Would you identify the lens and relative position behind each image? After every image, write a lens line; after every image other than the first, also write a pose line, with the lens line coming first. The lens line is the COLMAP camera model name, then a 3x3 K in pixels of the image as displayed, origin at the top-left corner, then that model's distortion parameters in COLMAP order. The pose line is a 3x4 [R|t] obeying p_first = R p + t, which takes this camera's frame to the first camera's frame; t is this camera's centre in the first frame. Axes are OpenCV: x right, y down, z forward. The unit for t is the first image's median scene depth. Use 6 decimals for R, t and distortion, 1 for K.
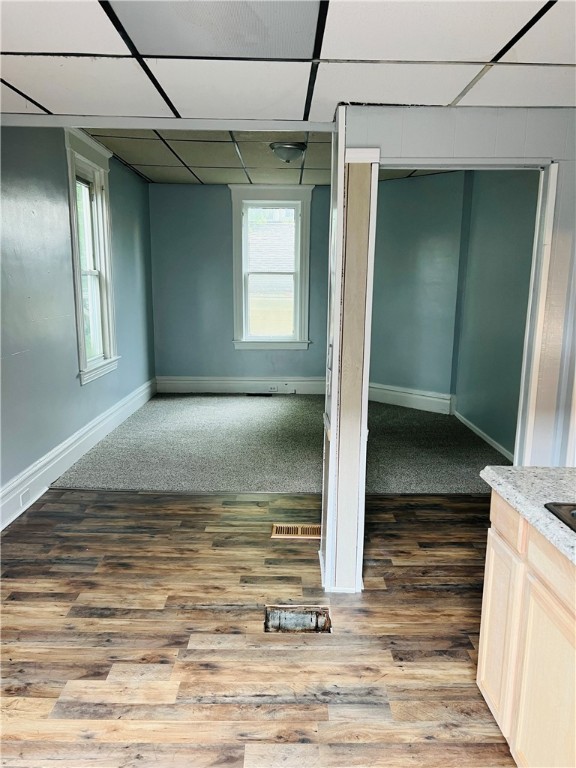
lens RADIAL K [[582.1, 0, 282.6], [0, 582.1, 389.1], [0, 0, 1]] dist [0.087709, -0.001575]
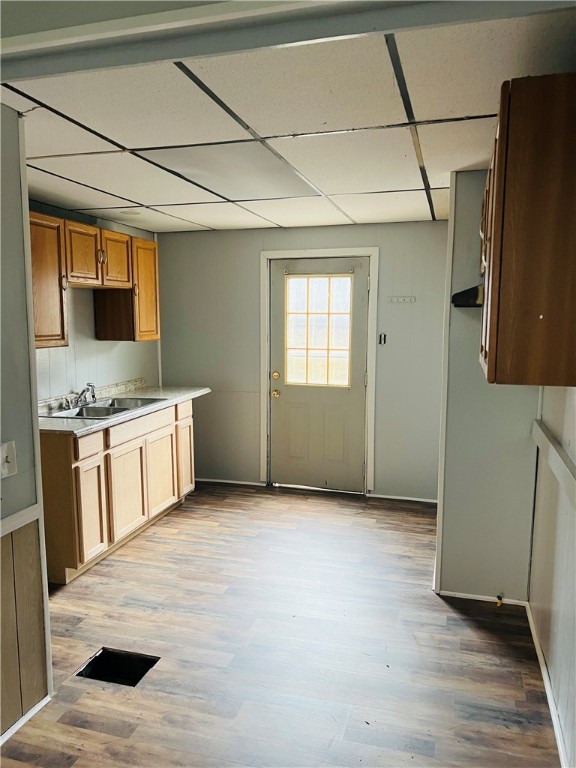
lens RADIAL K [[582.1, 0, 287.9], [0, 582.1, 385.9], [0, 0, 1]] dist [0.087709, -0.001575]
pose [[-0.958910, -0.044451, 0.280205, -0.557513], [0.042050, 0.954473, 0.295317, -0.370792], [-0.280576, 0.294965, -0.913385, 1.884288]]
